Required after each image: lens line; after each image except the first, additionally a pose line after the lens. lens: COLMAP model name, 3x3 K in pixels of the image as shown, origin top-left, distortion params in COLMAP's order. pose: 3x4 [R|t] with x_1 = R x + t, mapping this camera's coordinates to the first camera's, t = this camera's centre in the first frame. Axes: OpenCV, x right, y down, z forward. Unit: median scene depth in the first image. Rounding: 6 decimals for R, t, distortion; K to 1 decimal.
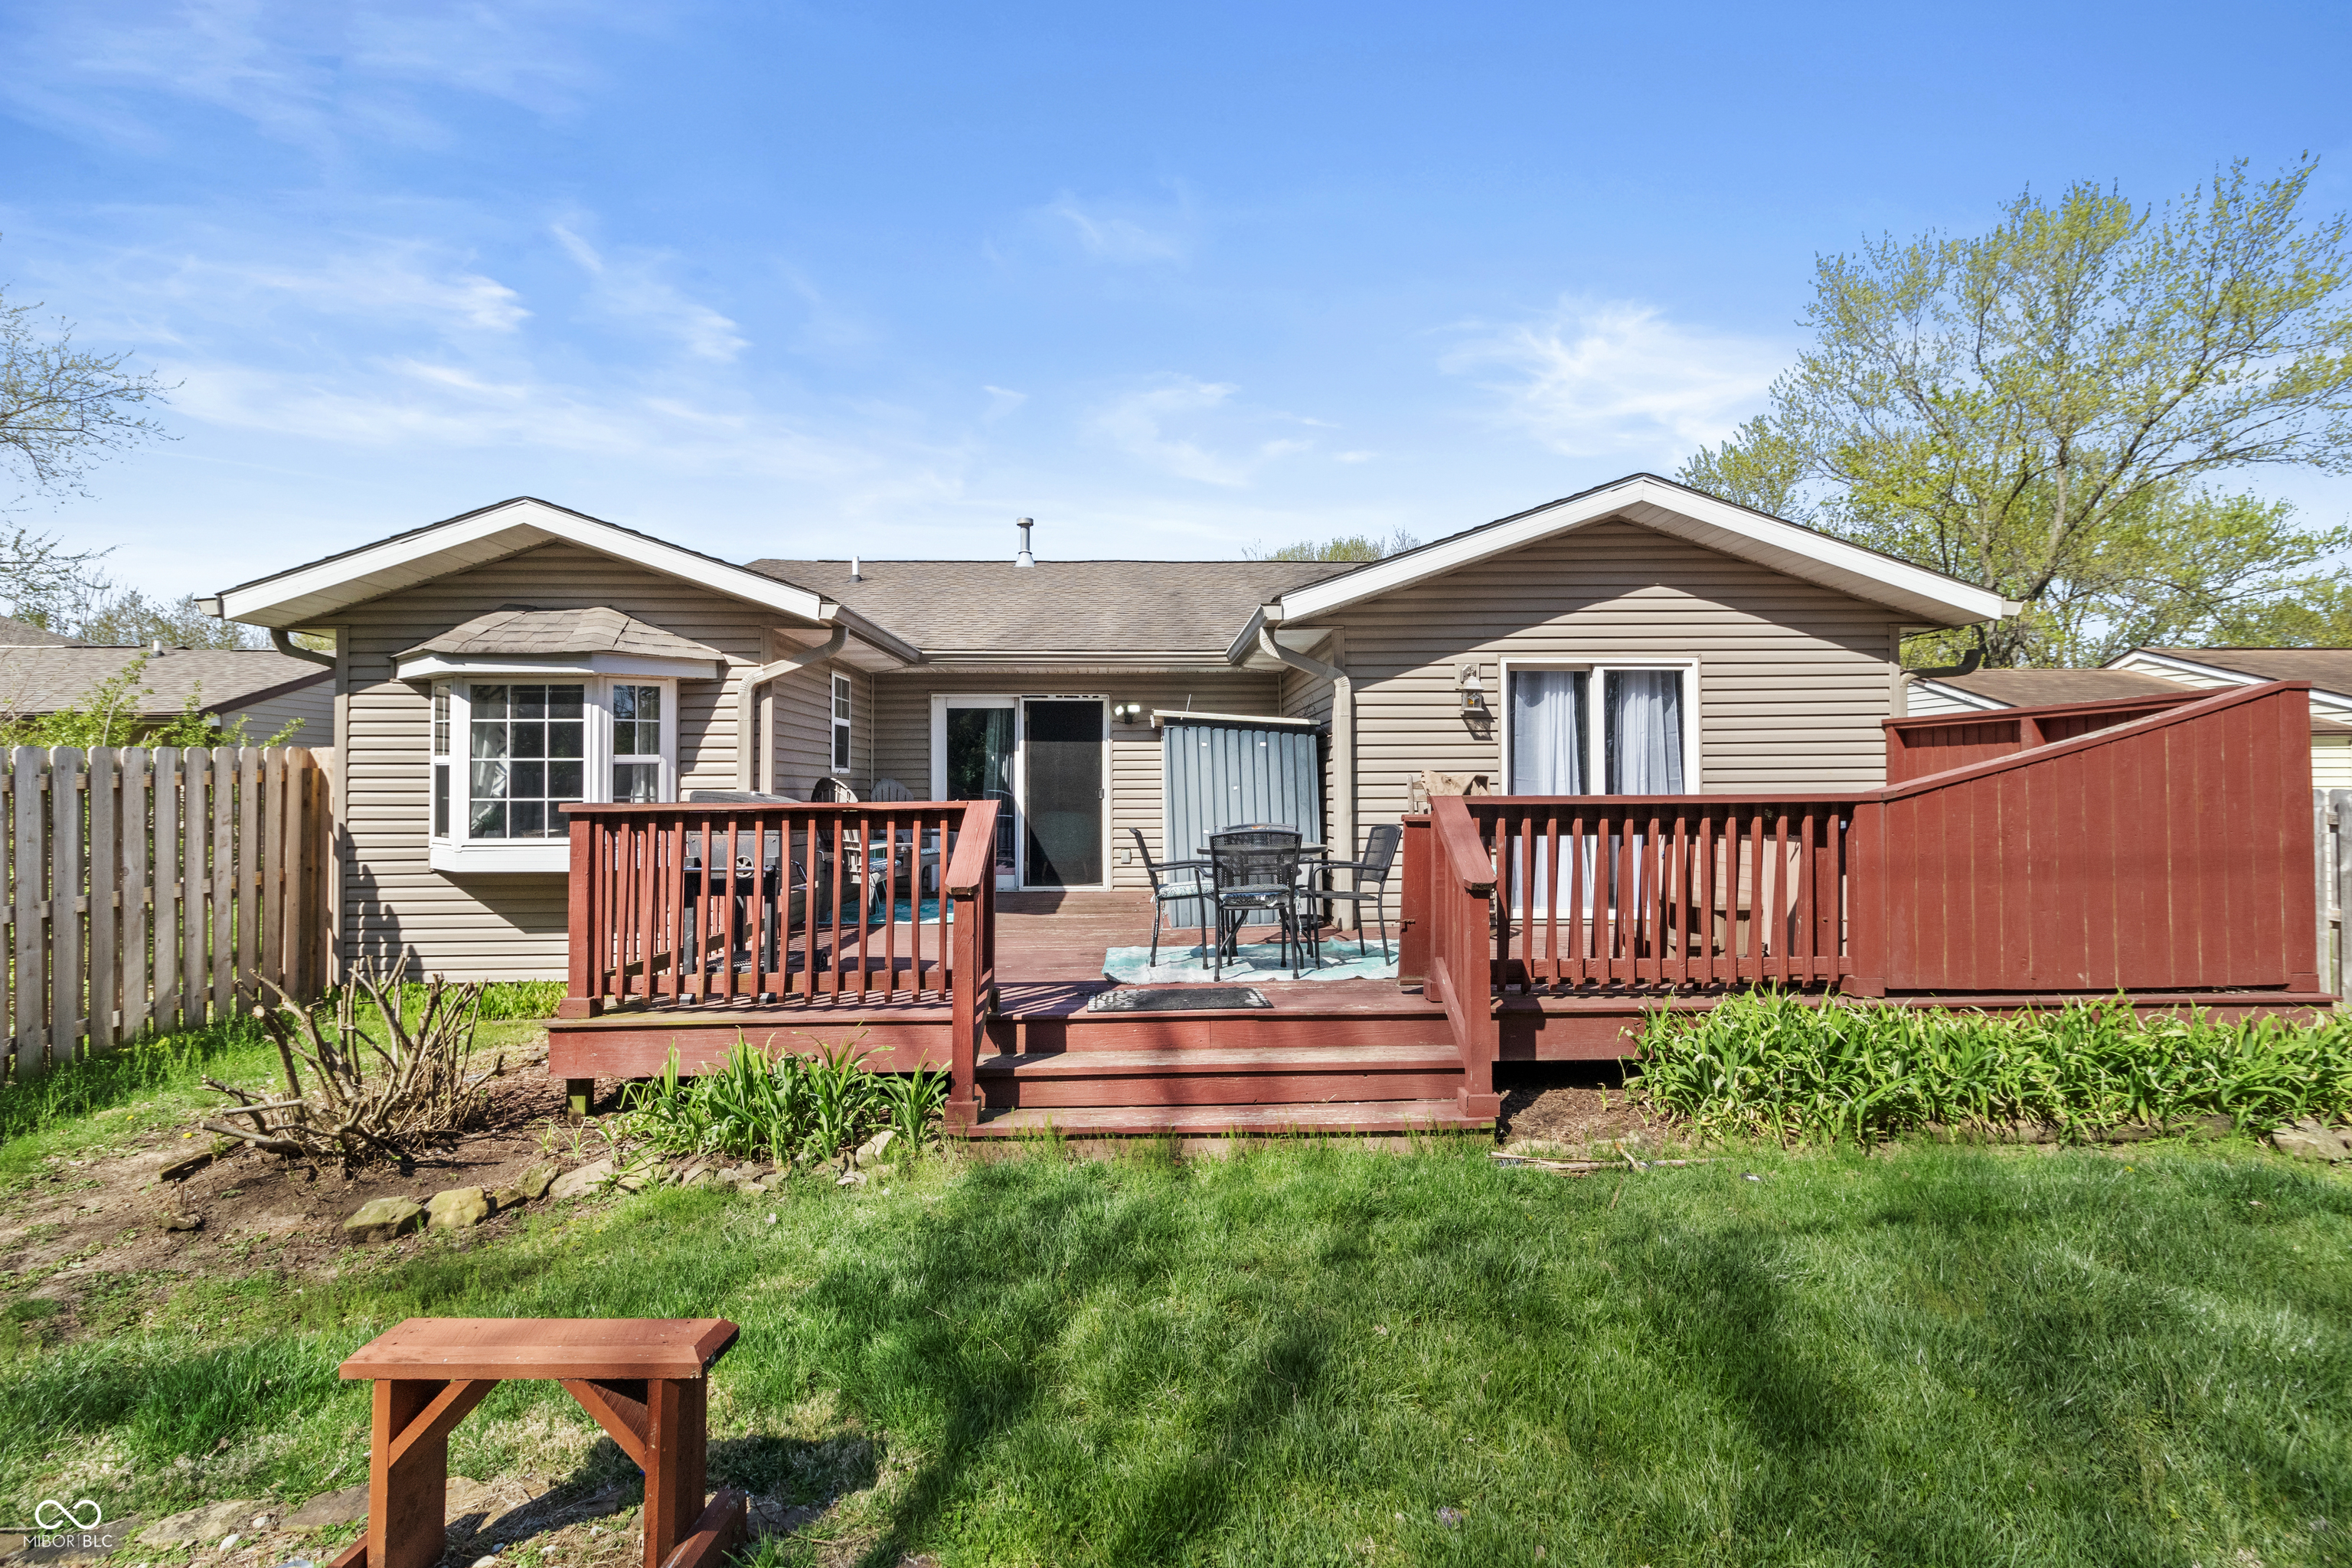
lens RADIAL K [[1056.0, 0, 1176.0], [0, 1056.0, 784.0], [0, 0, 1]] dist [0.003837, 0.000365]
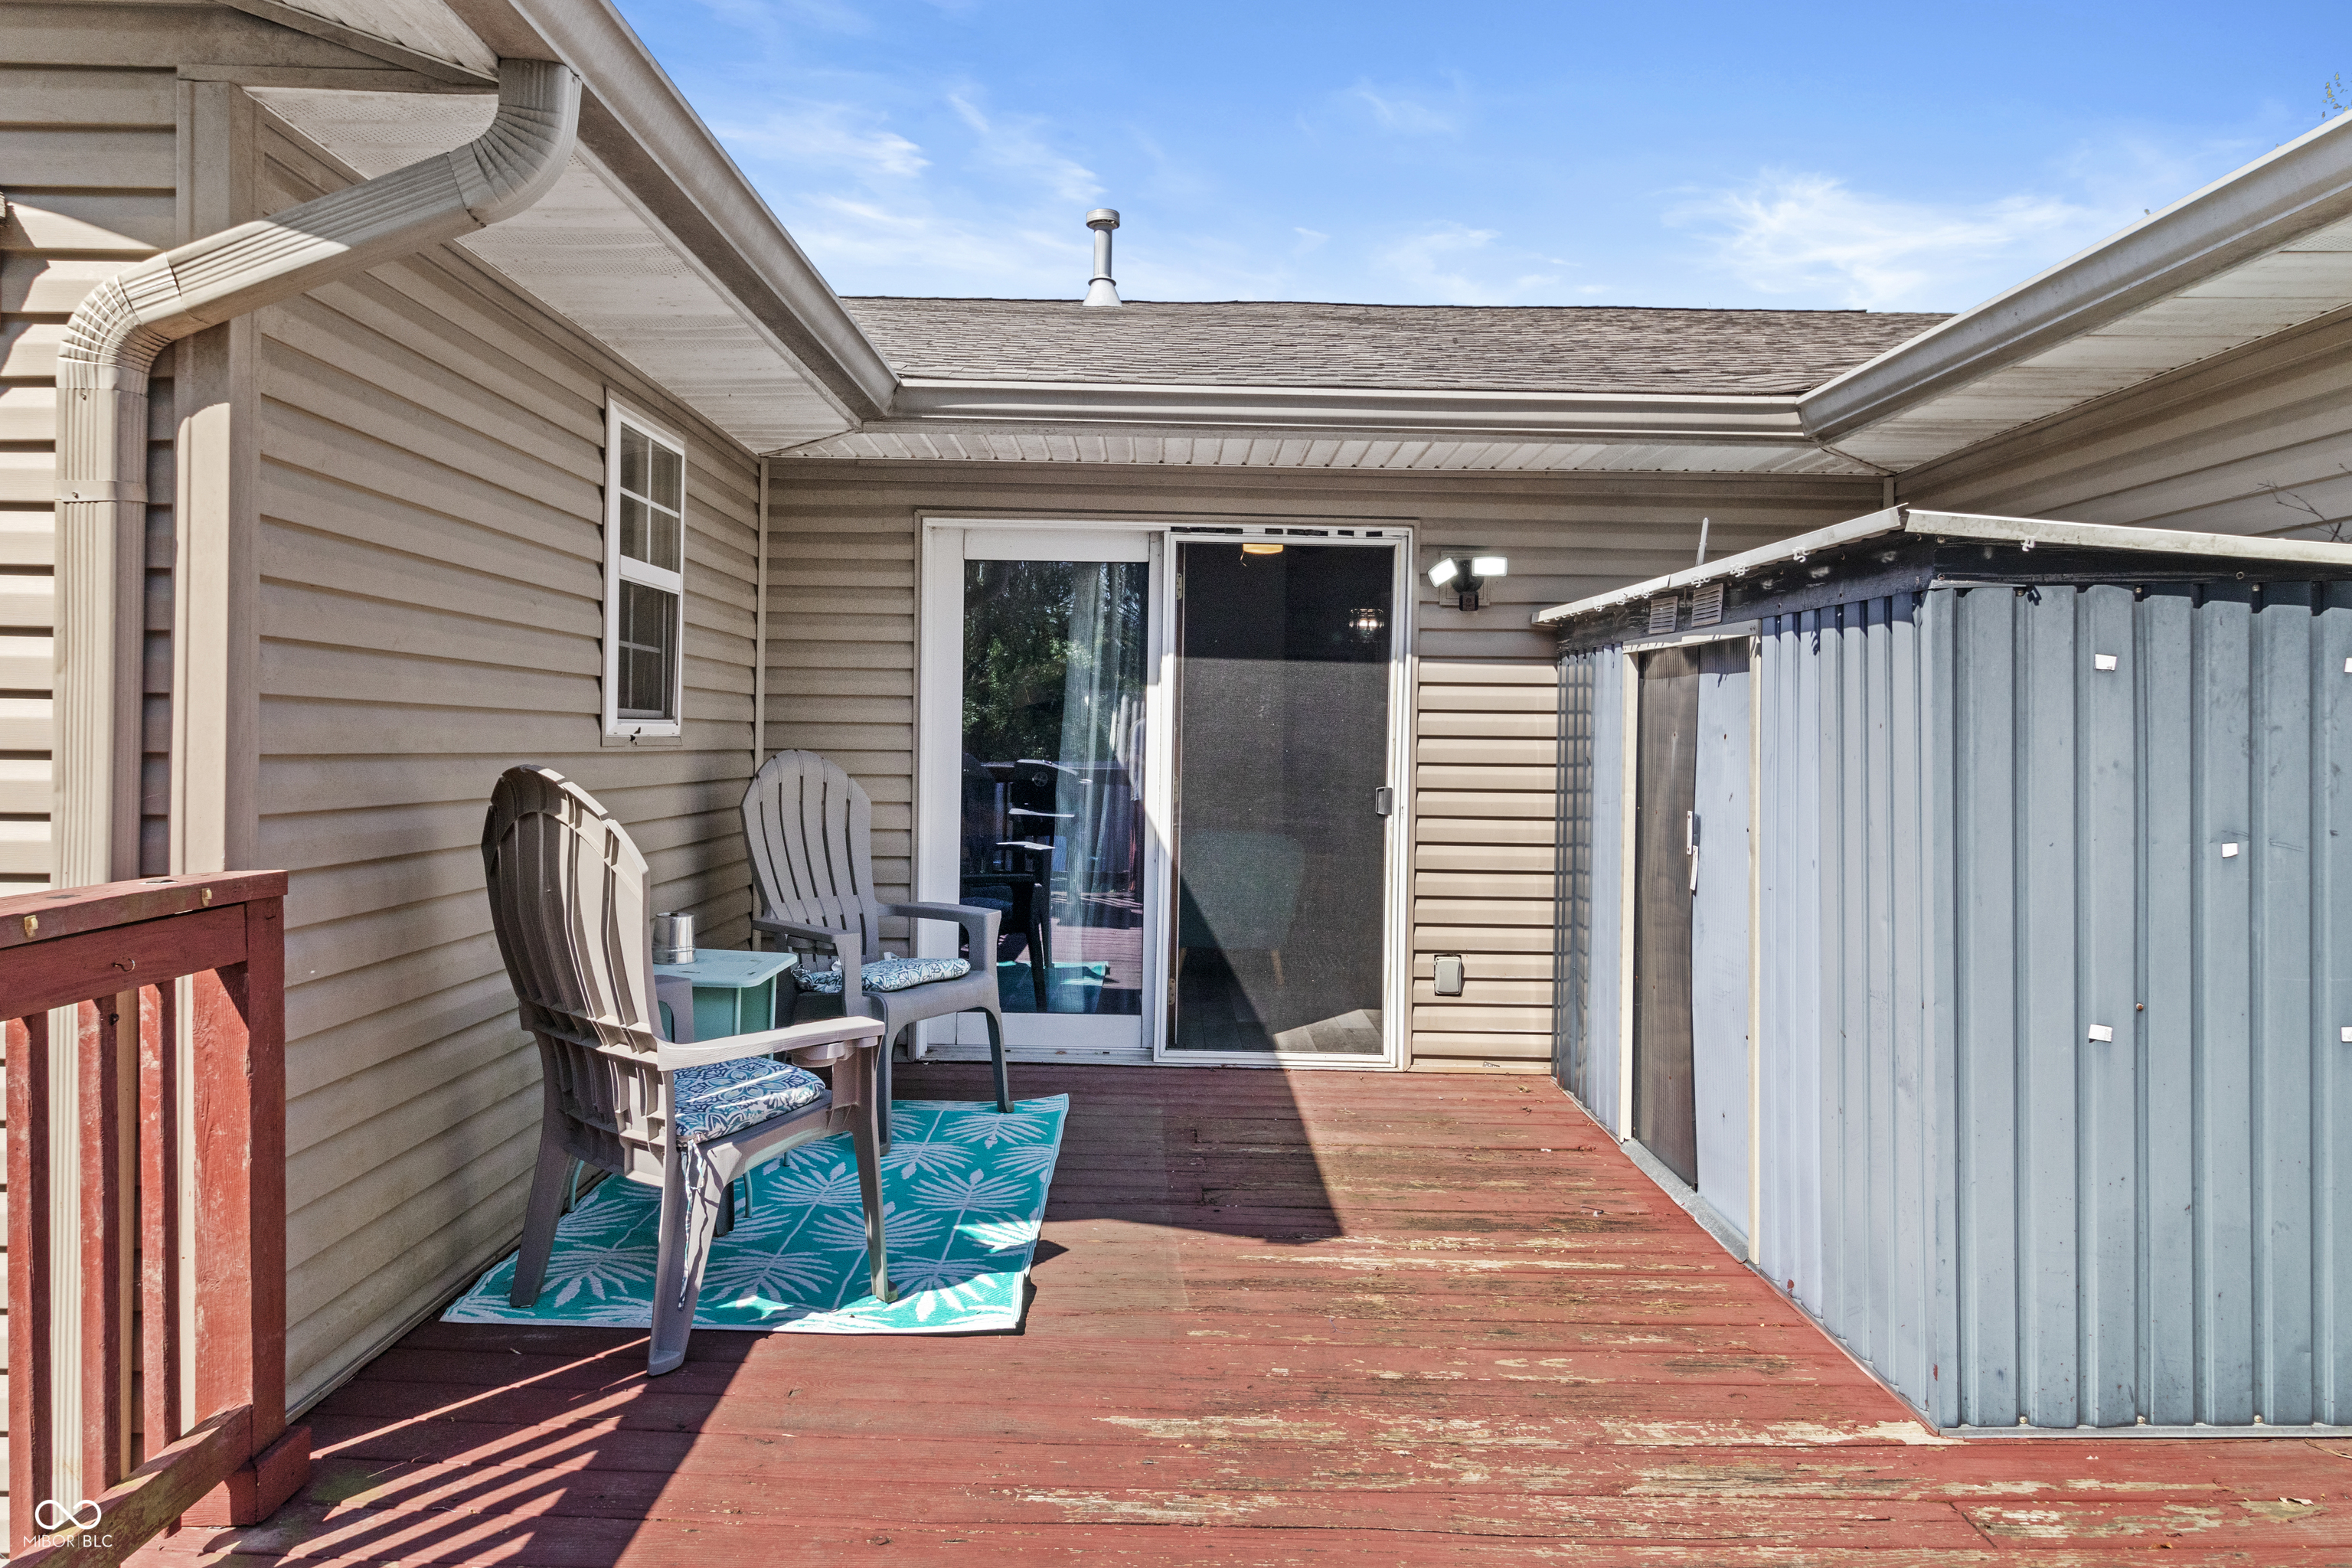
lens RADIAL K [[1394.9, 0, 1176.0], [0, 1394.9, 784.0], [0, 0, 1]] dist [0.000599, 0.000264]
pose [[0.999363, 0.021205, -0.028703, -0.129275], [-0.020149, 0.999127, 0.036598, -0.013256], [0.029454, -0.035997, 0.998918, 0.519970]]
